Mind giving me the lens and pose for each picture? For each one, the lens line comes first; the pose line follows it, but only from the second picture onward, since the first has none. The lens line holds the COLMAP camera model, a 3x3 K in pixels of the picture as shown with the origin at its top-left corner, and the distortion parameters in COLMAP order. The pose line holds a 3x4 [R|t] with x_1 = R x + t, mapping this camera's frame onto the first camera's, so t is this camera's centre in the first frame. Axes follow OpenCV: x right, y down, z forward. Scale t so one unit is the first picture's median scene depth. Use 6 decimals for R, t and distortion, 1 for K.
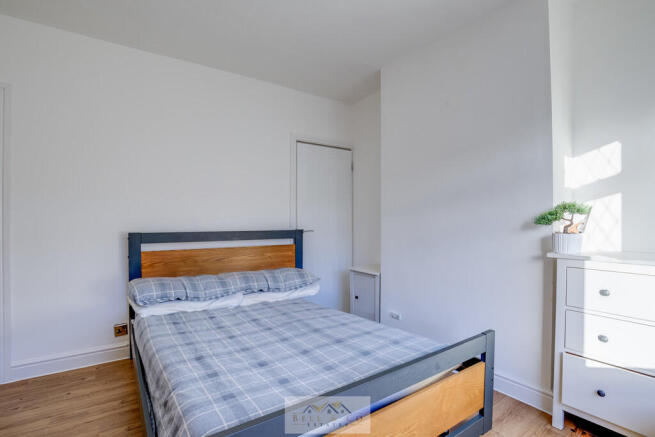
lens RADIAL K [[309.4, 0, 326.1], [0, 309.4, 224.2], [0, 0, 1]] dist [-0.015896, -0.000217]
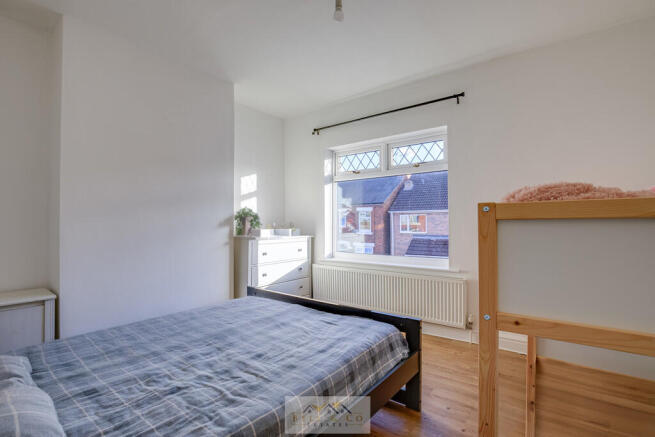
lens RADIAL K [[309.4, 0, 326.1], [0, 309.4, 224.2], [0, 0, 1]] dist [-0.015896, -0.000217]
pose [[-0.299654, -0.000973, 0.954047, -0.732402], [0.011437, 0.999924, 0.004612, 0.003032], [-0.953979, 0.012294, -0.299620, 0.675094]]
